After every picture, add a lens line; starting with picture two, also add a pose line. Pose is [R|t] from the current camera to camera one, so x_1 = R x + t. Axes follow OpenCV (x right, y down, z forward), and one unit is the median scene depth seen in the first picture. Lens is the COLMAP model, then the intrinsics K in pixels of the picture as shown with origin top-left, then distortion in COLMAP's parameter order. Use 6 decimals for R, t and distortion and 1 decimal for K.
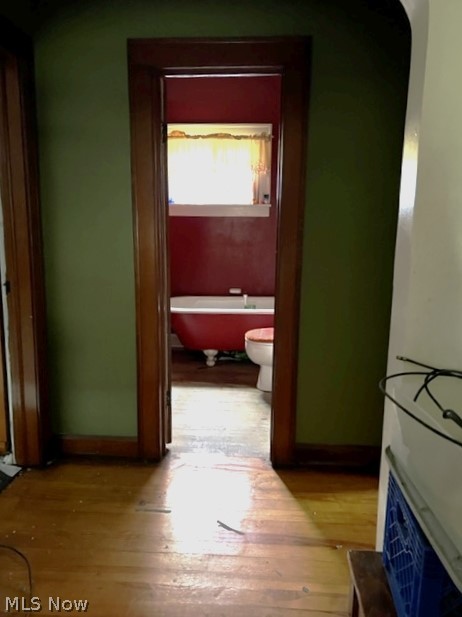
lens RADIAL K [[467.8, 0, 232.8], [0, 467.8, 310.5], [0, 0, 1]] dist [0.058402, -0.074328]
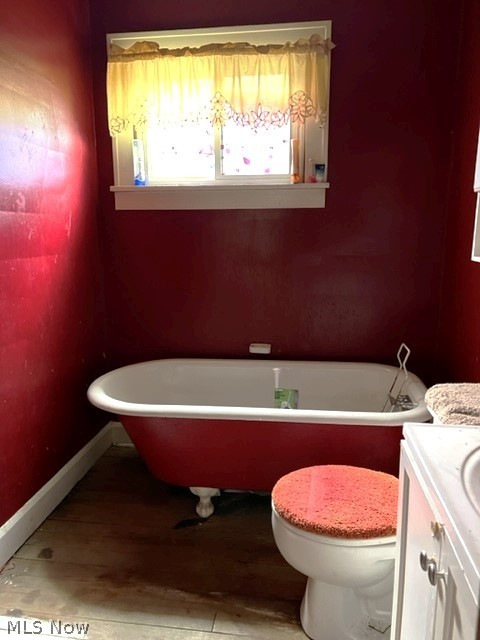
lens RADIAL K [[485.3, 0, 241.8], [0, 485.3, 322.1], [0, 0, 1]] dist [0.058402, -0.074328]
pose [[0.997341, -0.002014, -0.072845, 0.026186], [0.003915, 0.999655, 0.025970, -0.091138], [0.072767, -0.026186, 0.997005, 0.469590]]
